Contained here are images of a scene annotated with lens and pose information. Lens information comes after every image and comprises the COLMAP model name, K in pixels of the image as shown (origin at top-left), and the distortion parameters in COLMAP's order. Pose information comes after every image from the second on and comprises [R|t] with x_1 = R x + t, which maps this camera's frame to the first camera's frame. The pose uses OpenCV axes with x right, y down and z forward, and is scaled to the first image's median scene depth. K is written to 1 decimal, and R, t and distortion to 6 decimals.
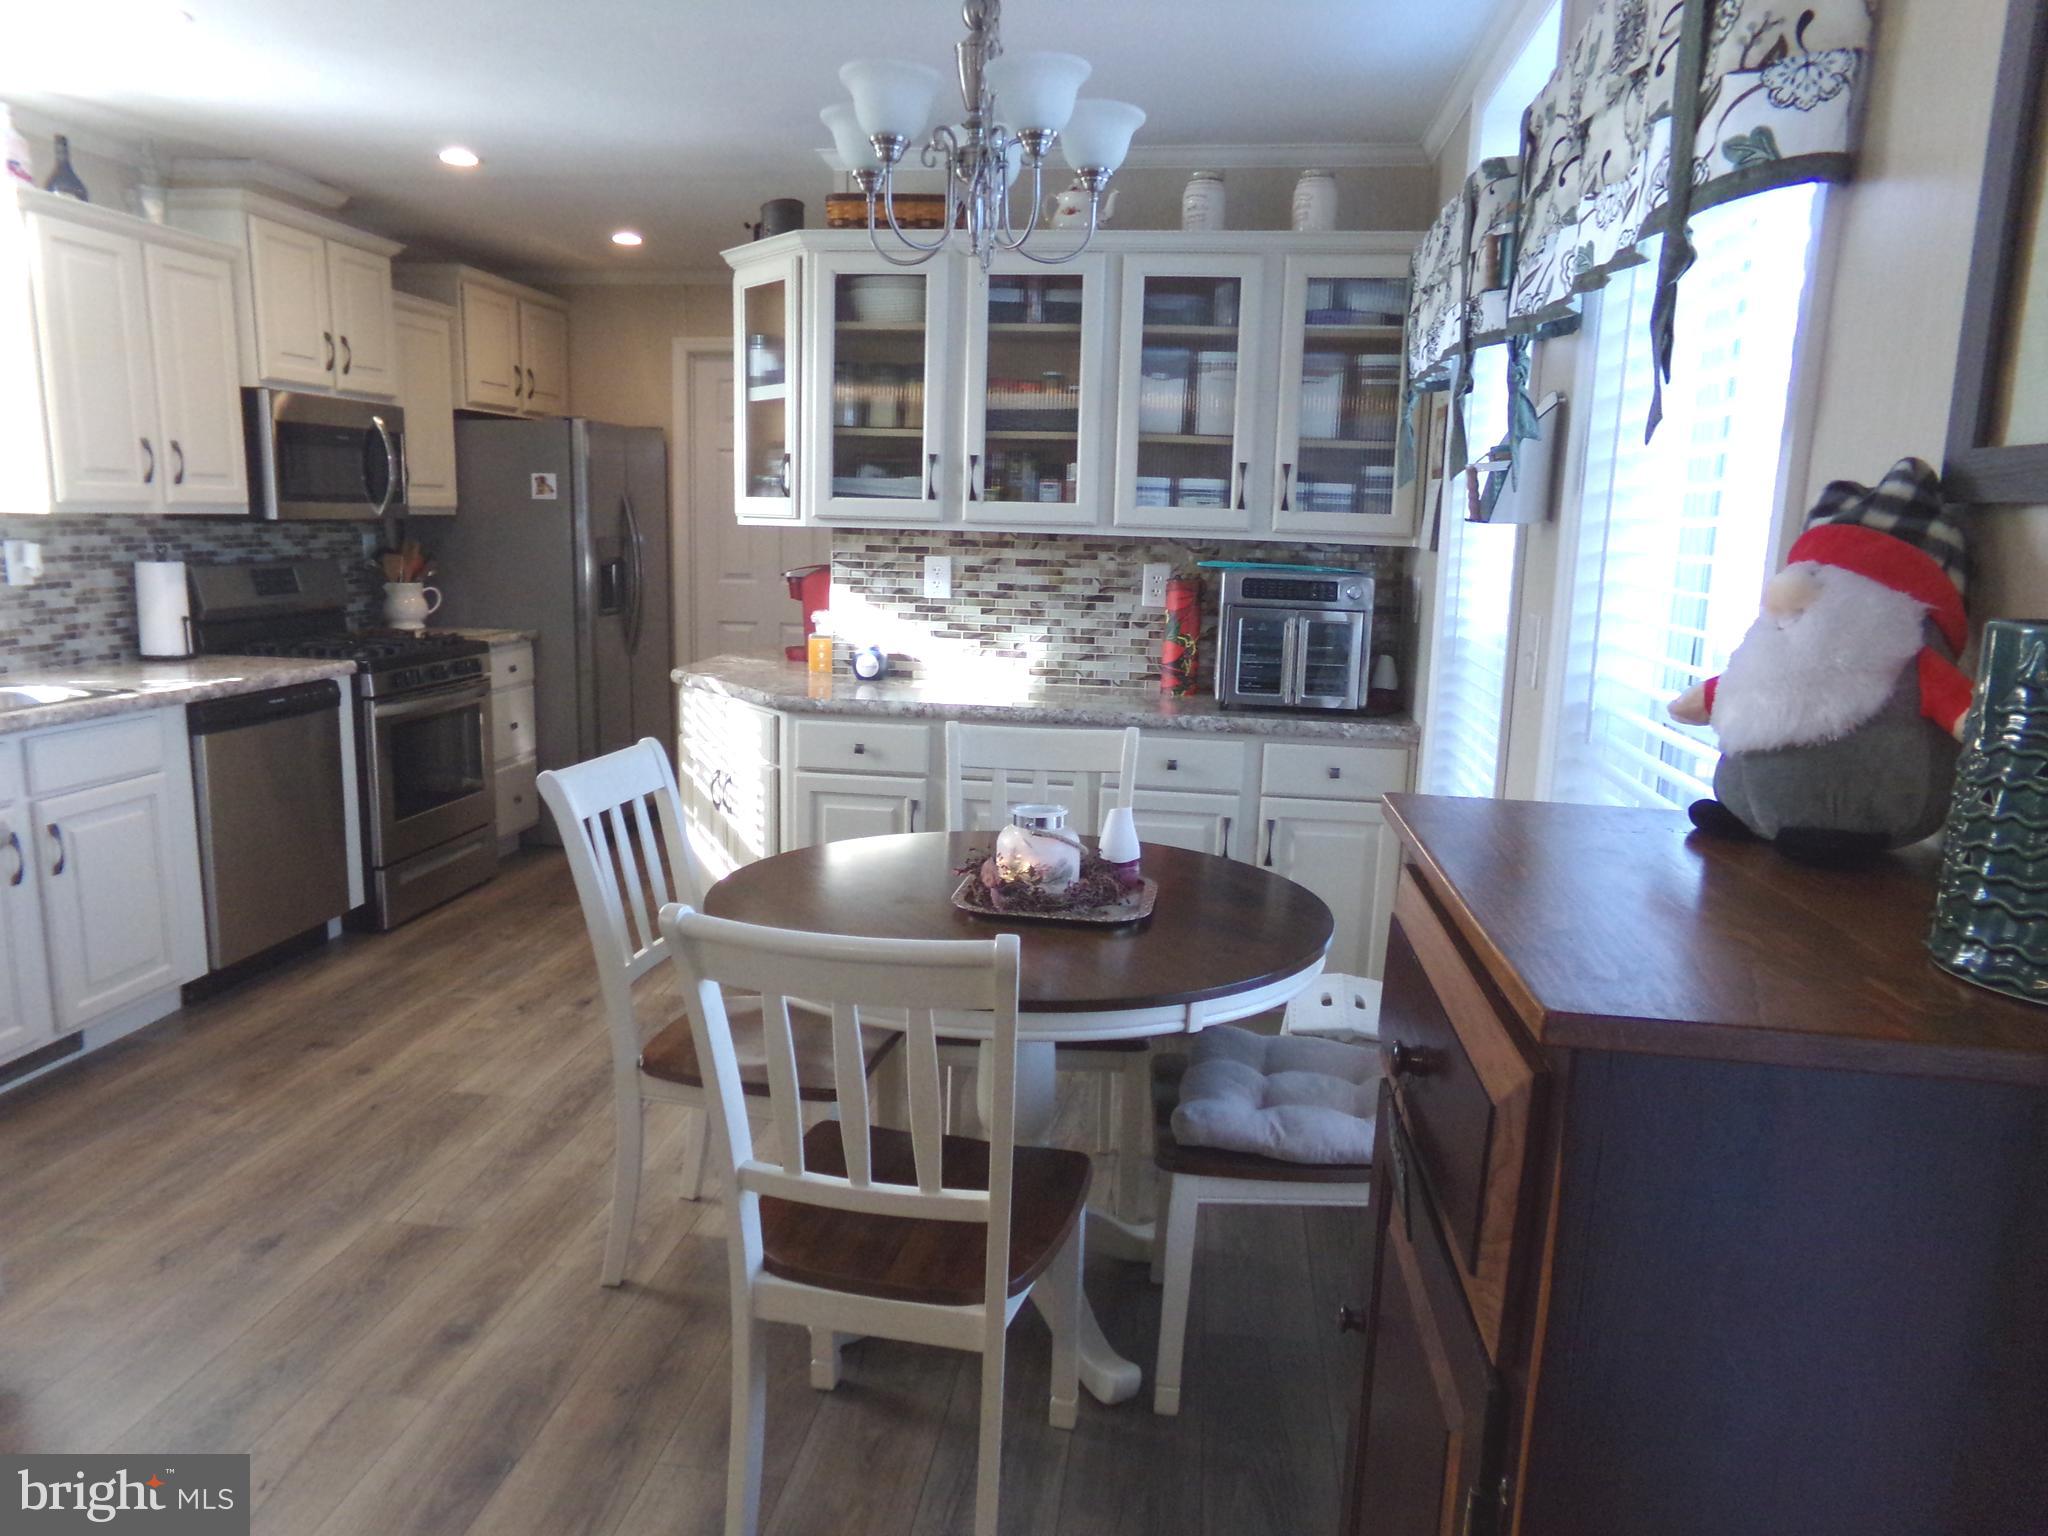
lens RADIAL K [[1405.7, 0, 1012.5], [0, 1405.7, 768.6], [0, 0, 1]] dist [-0.056290, 0.093350]
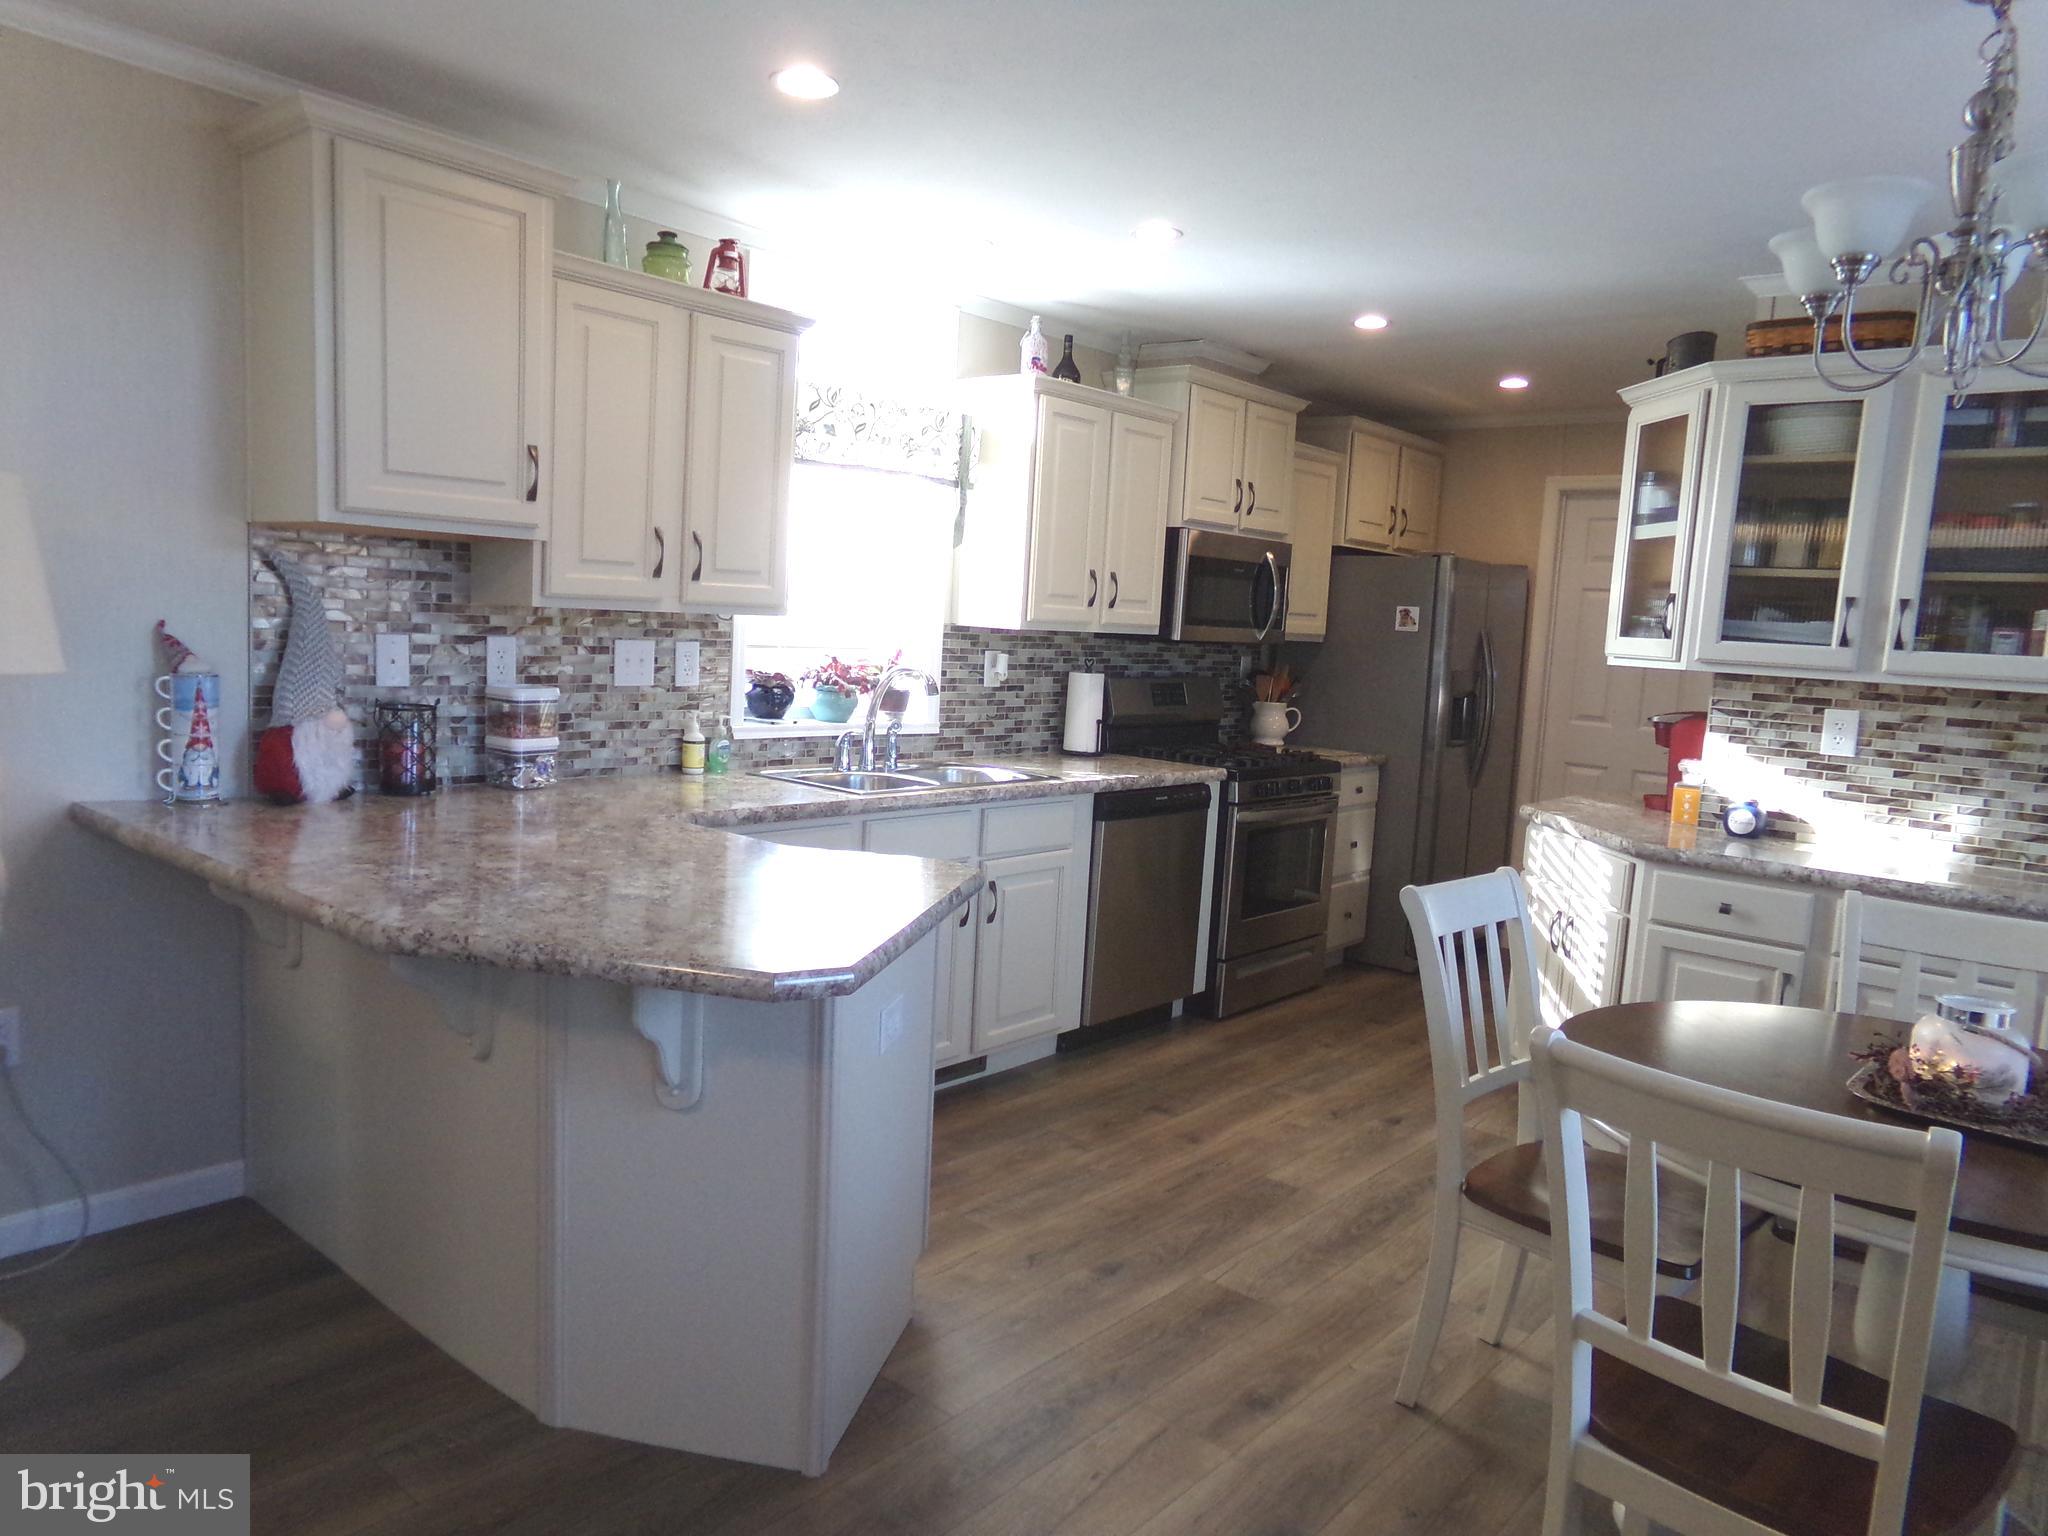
lens RADIAL K [[1405.7, 0, 1018.4], [0, 1405.7, 783.3], [0, 0, 1]] dist [-0.056290, 0.093350]
pose [[0.840285, 0.088197, -0.534922, -0.015988], [-0.133353, 0.989989, -0.046251, 0.007937], [0.525488, 0.110197, 0.843634, -0.027293]]
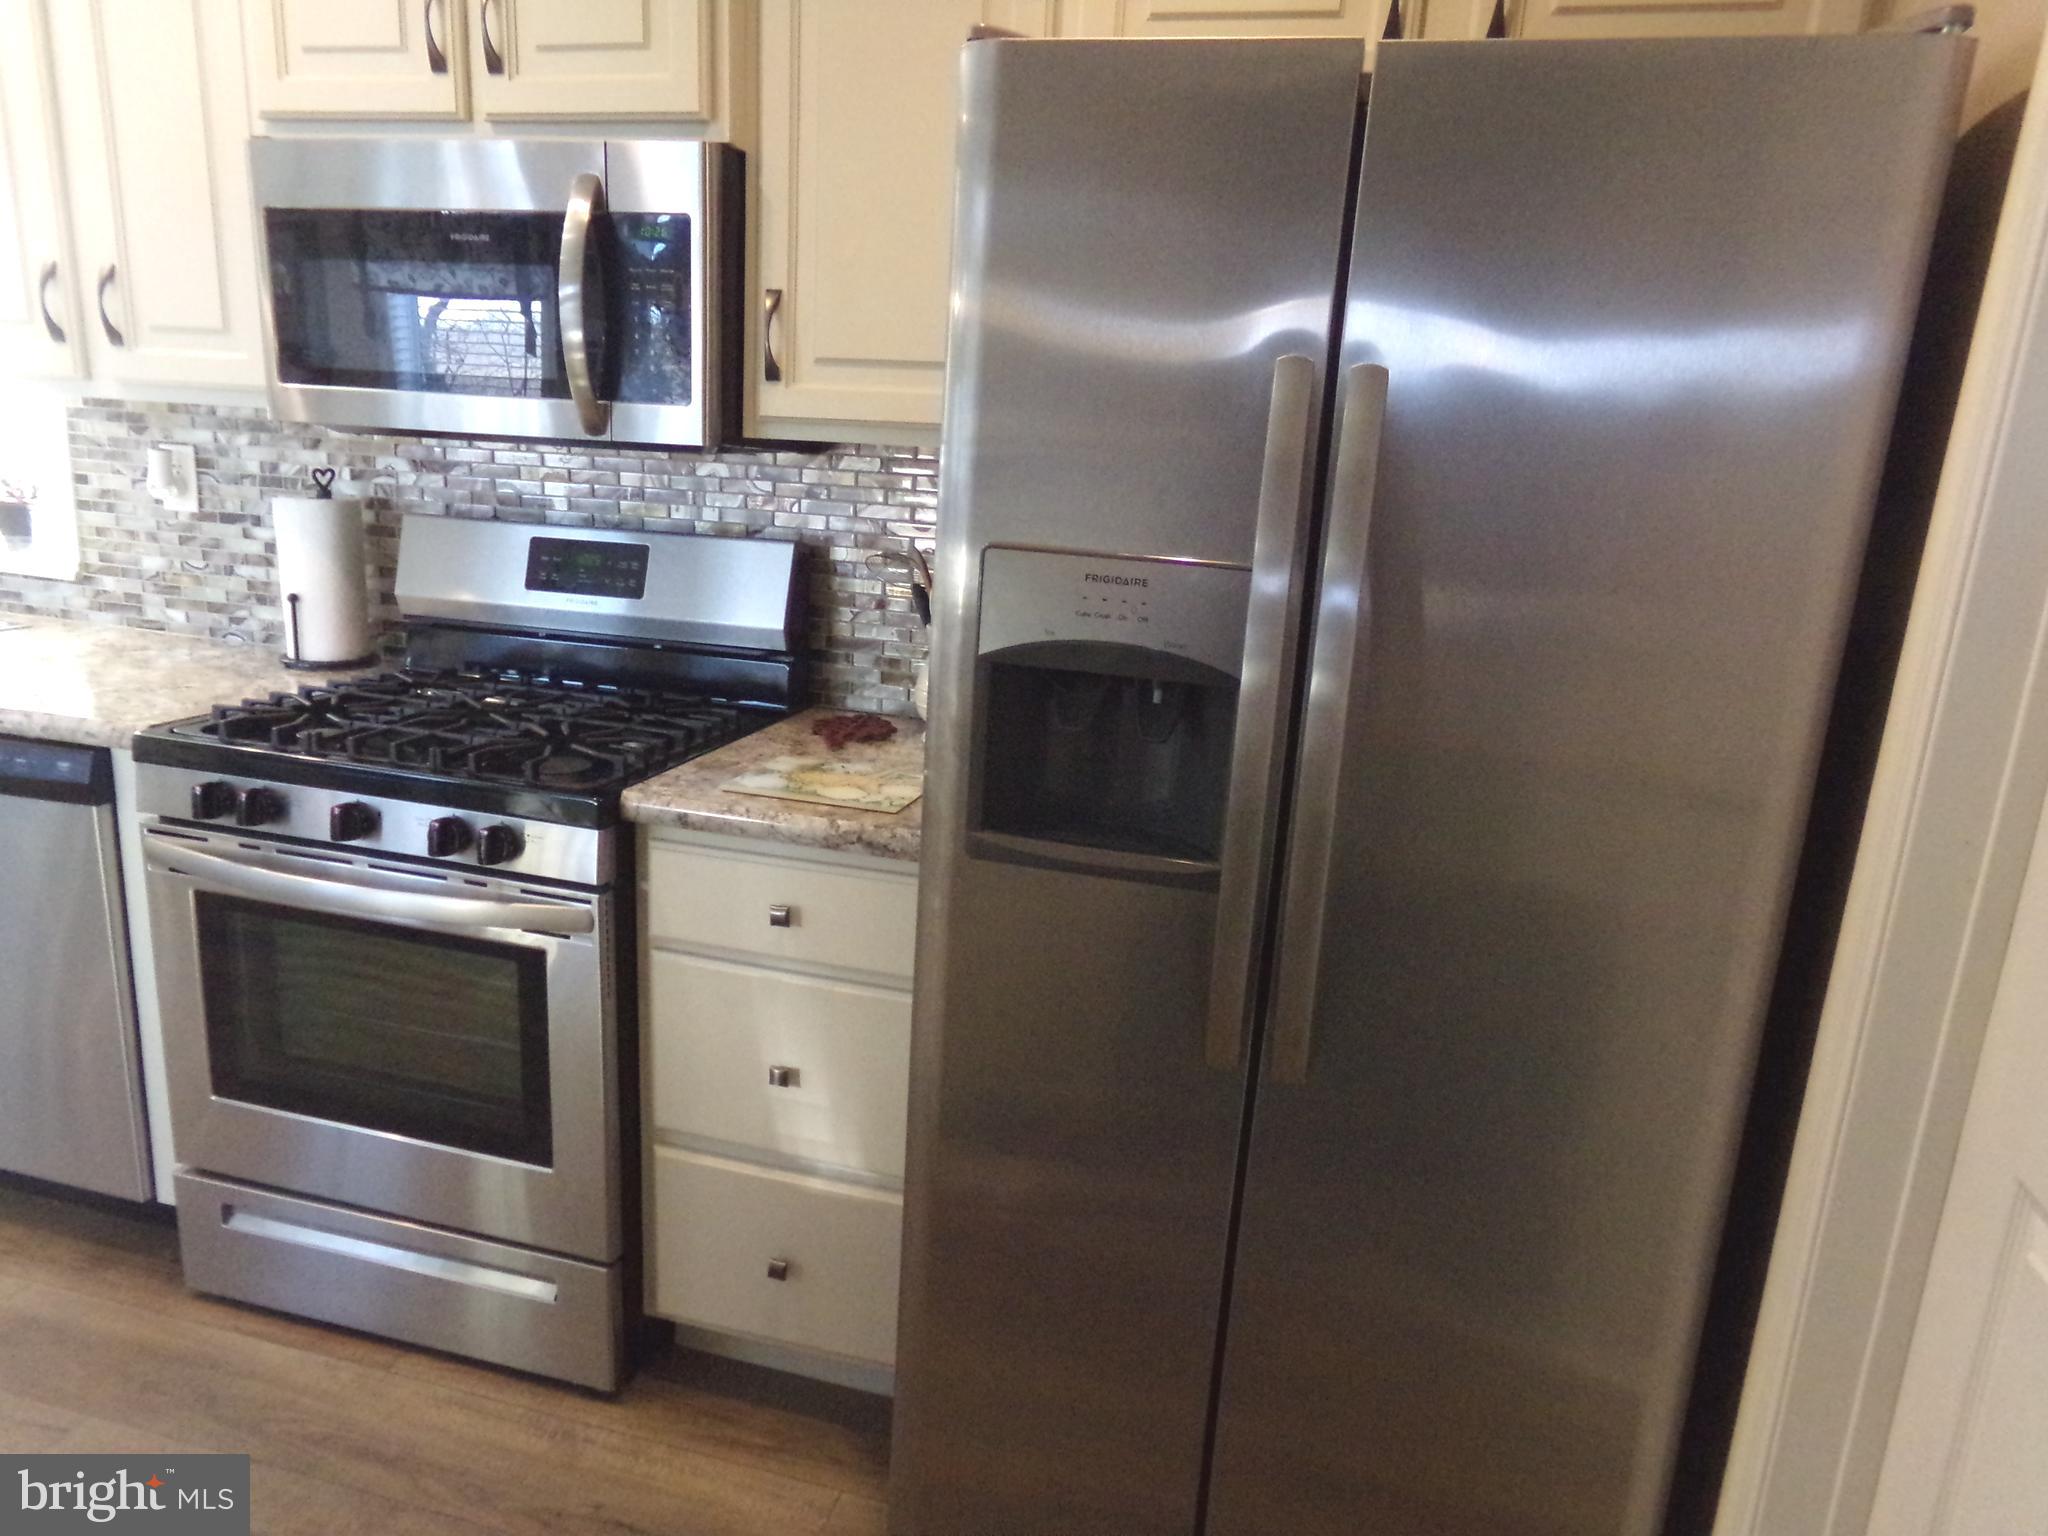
lens RADIAL K [[1405.7, 0, 1027.1], [0, 1405.7, 761.5], [0, 0, 1]] dist [-0.056290, 0.093350]
pose [[-0.127167, 0.205100, -0.970444, -0.069573], [-0.236988, 0.943768, 0.230517, -0.274581], [0.963154, 0.259298, -0.071409, 1.496526]]
